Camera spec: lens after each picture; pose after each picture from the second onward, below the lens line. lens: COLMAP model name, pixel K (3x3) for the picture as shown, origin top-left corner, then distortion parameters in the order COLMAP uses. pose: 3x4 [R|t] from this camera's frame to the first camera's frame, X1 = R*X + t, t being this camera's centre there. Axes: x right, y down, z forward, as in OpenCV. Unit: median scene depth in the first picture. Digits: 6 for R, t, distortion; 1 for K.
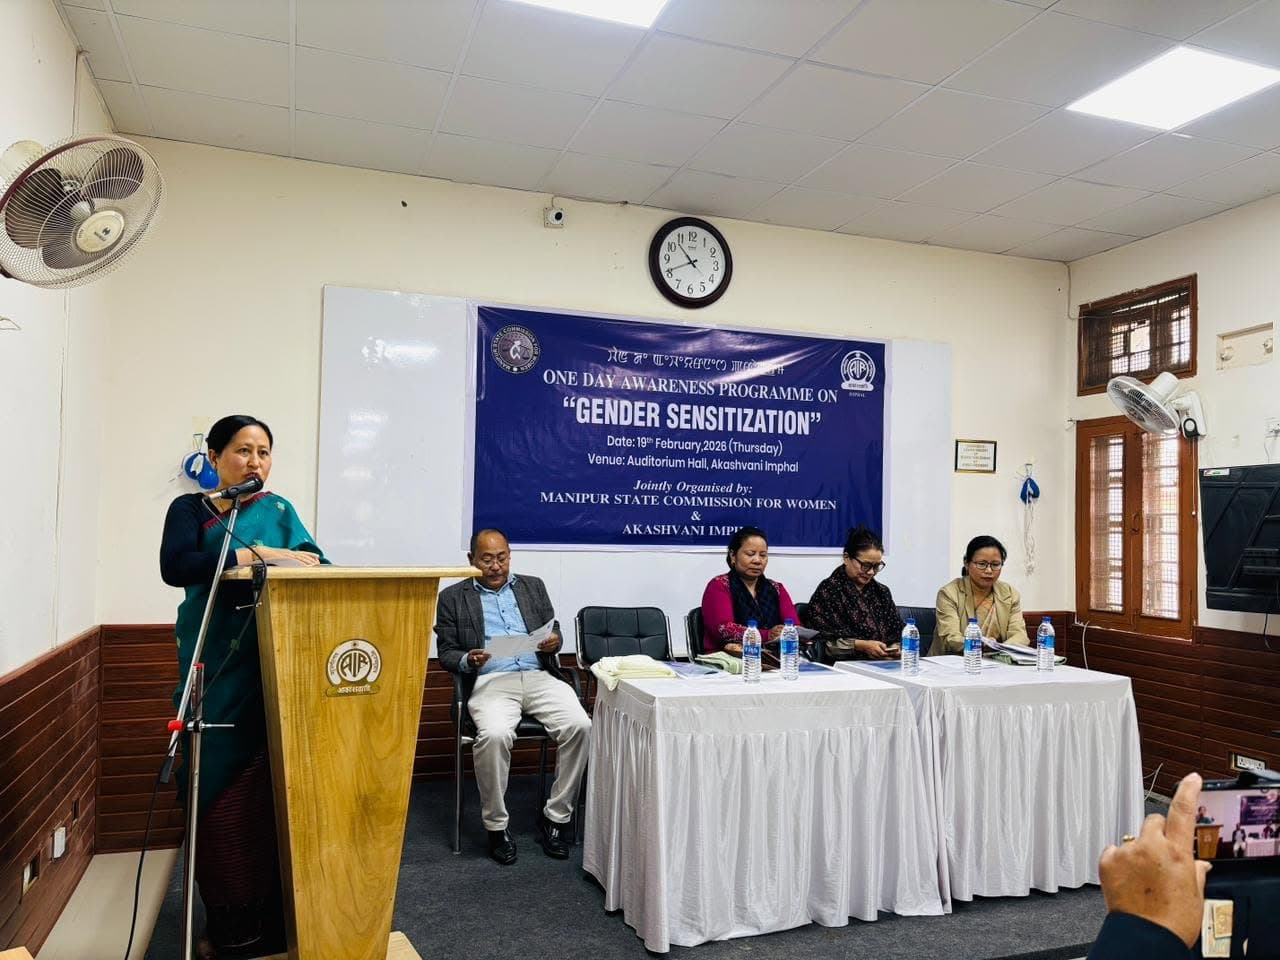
lens RADIAL K [[982.6, 0, 657.3], [0, 982.6, 500.6], [0, 0, 1]] dist [0.078429, -0.088365]
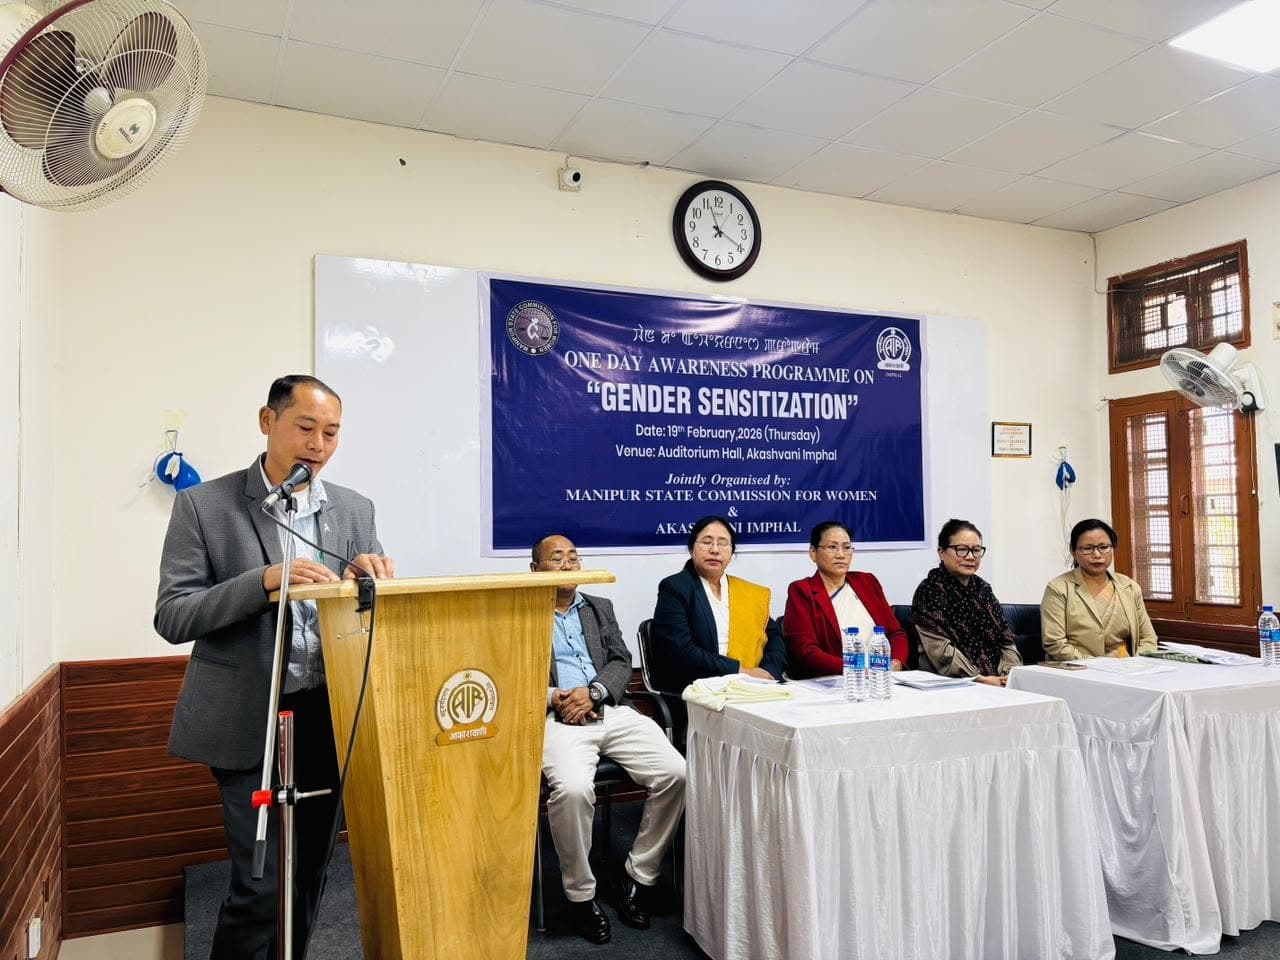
lens RADIAL K [[982.6, 0, 652.7], [0, 982.6, 504.7], [0, 0, 1]] dist [0.078429, -0.088365]
pose [[0.995802, -0.031115, 0.086084, -0.113752], [0.031431, 0.999503, -0.002325, 0.009263], [-0.085968, 0.005021, 0.996285, 0.110677]]
